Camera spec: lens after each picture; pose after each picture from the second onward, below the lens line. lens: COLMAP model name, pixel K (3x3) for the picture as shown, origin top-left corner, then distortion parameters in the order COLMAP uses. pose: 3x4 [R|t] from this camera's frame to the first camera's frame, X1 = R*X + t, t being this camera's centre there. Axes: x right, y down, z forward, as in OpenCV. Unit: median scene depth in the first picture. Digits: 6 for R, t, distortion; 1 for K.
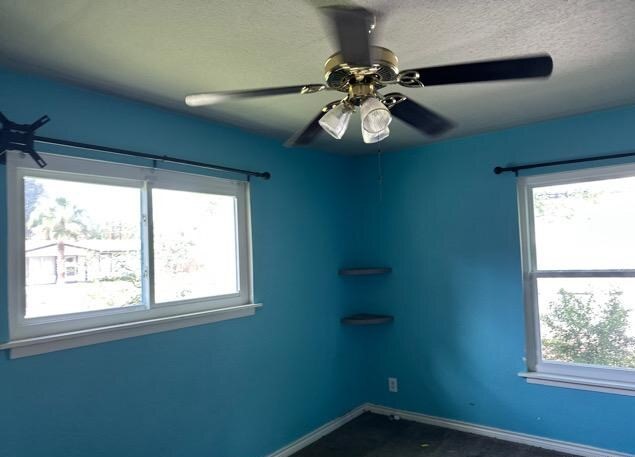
lens RADIAL K [[443.0, 0, 318.8], [0, 443.0, 238.8], [0, 0, 1]] dist [0.094040, -0.152885]
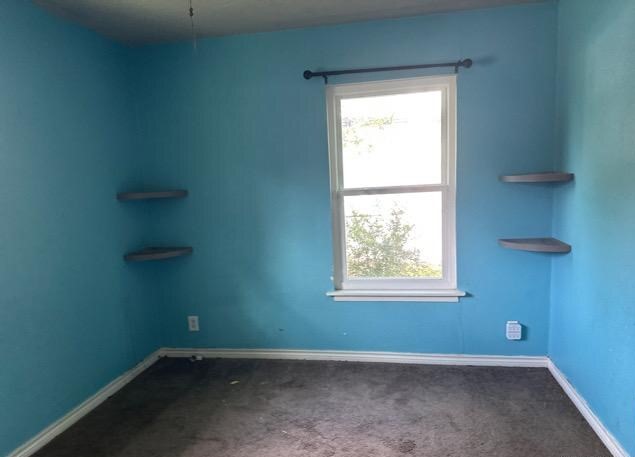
lens RADIAL K [[449.2, 0, 331.8], [0, 449.2, 244.6], [0, 0, 1]] dist [0.096364, -0.167496]
pose [[0.882296, -0.067572, 0.465819, 0.000652], [-0.008195, 0.987287, 0.158738, 0.033609], [-0.470623, -0.143872, 0.870526, 0.135395]]
